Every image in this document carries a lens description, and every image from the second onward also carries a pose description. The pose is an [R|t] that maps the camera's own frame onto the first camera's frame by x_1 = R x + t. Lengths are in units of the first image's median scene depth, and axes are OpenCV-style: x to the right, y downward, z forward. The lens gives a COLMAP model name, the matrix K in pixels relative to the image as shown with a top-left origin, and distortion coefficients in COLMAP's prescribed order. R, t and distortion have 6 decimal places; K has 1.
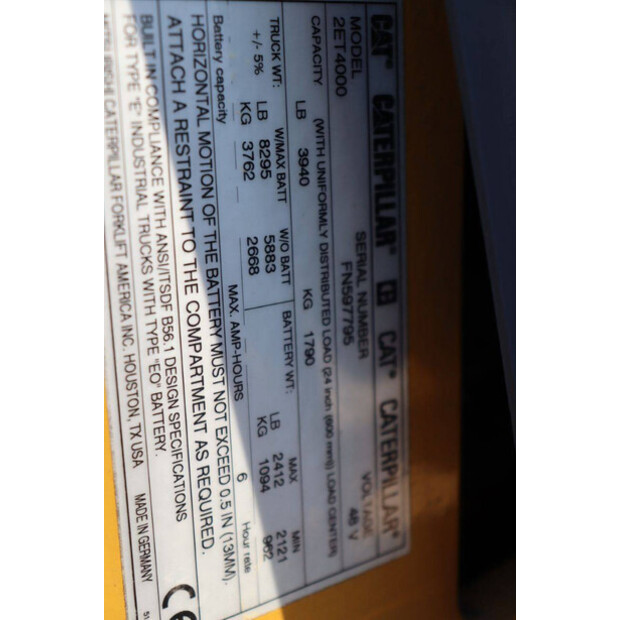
lens RADIAL K [[1066.0, 0, 305.7], [0, 1066.0, 309.7], [0, 0, 1]] dist [-0.202810, 0.000000]
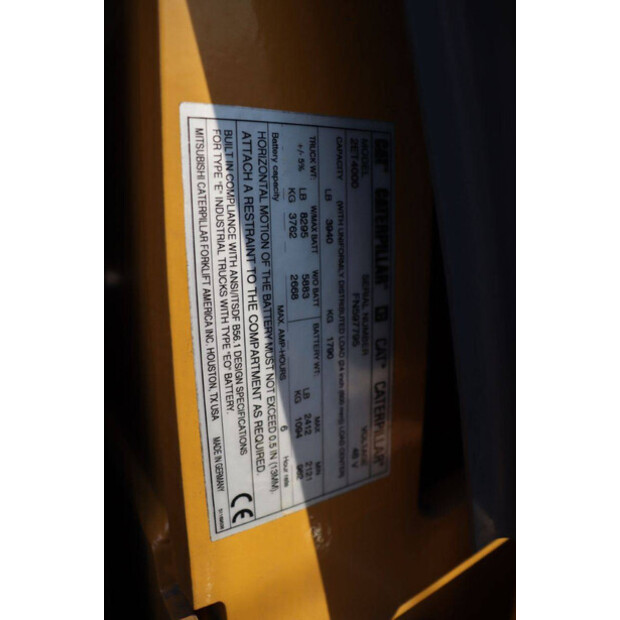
lens RADIAL K [[549.5, 0, 307.1], [0, 549.5, 311.1], [0, 0, 1]] dist [-0.285525, 0.005317]
pose [[0.996961, 0.031110, -0.071423, 0.025093], [-0.032598, 0.999273, -0.019766, -0.000488], [0.070756, 0.022035, 0.997250, 0.192866]]
